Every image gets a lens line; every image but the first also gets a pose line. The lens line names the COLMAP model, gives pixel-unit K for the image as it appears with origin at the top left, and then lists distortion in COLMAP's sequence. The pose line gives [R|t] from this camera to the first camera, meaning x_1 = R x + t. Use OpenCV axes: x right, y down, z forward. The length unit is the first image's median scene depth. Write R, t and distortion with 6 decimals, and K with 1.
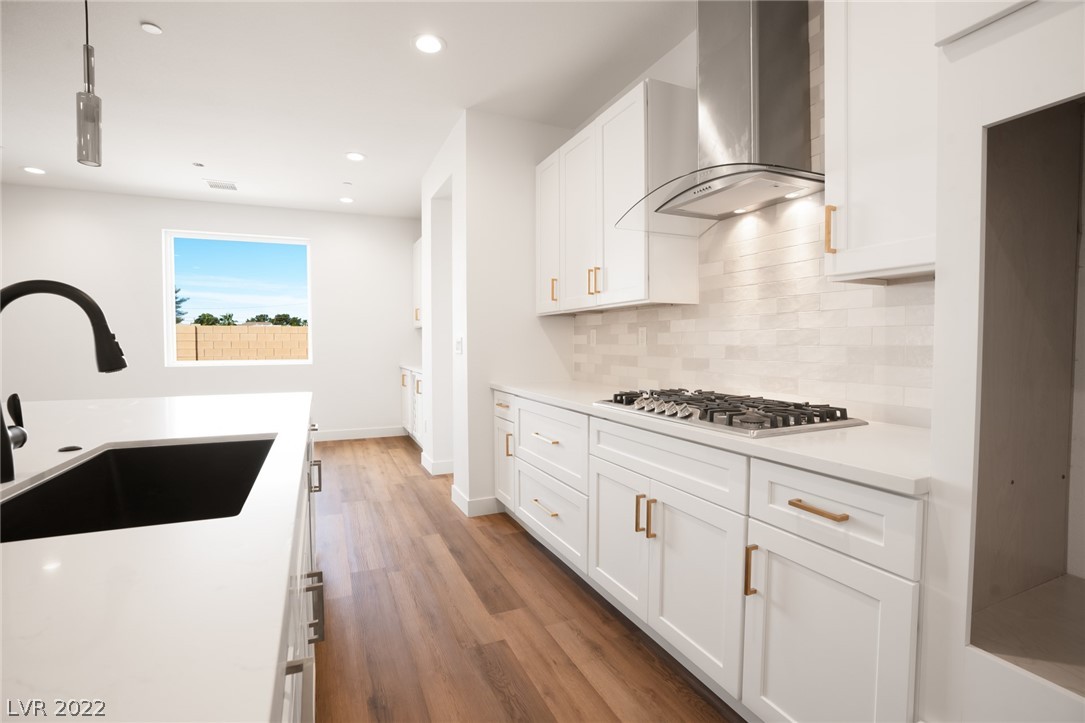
lens RADIAL K [[507.7, 0, 542.5], [0, 507.7, 361.5], [0, 0, 1]] dist [-0.067359, 0.024386]
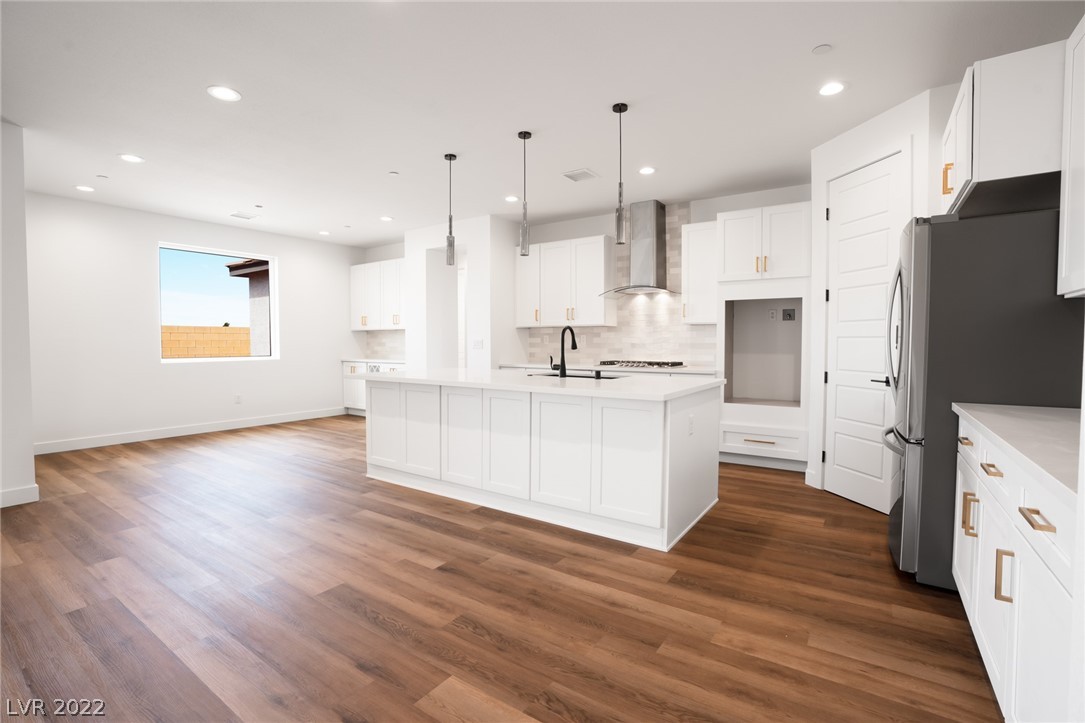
lens RADIAL K [[507.7, 0, 542.5], [0, 507.7, 361.5], [0, 0, 1]] dist [-0.067359, 0.024386]
pose [[0.854048, -0.018705, 0.519858, -1.230288], [0.017204, 0.999822, 0.007711, 0.030310], [-0.519910, 0.002358, 0.854218, -0.879914]]
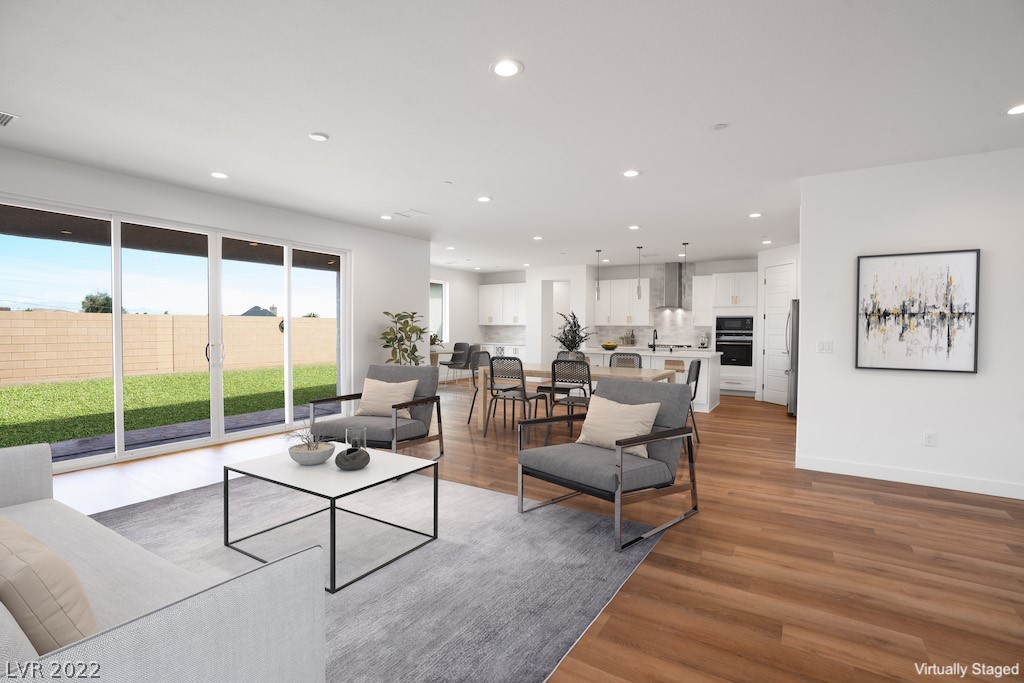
lens RADIAL K [[482.8, 0, 512.0], [0, 482.8, 341.5], [0, 0, 1]] dist [-0.071514, 0.023599]
pose [[0.830770, -0.007552, 0.556565, -3.046438], [0.010385, 0.999944, -0.001933, 0.019576], [-0.556520, 0.007386, 0.830802, -1.822966]]
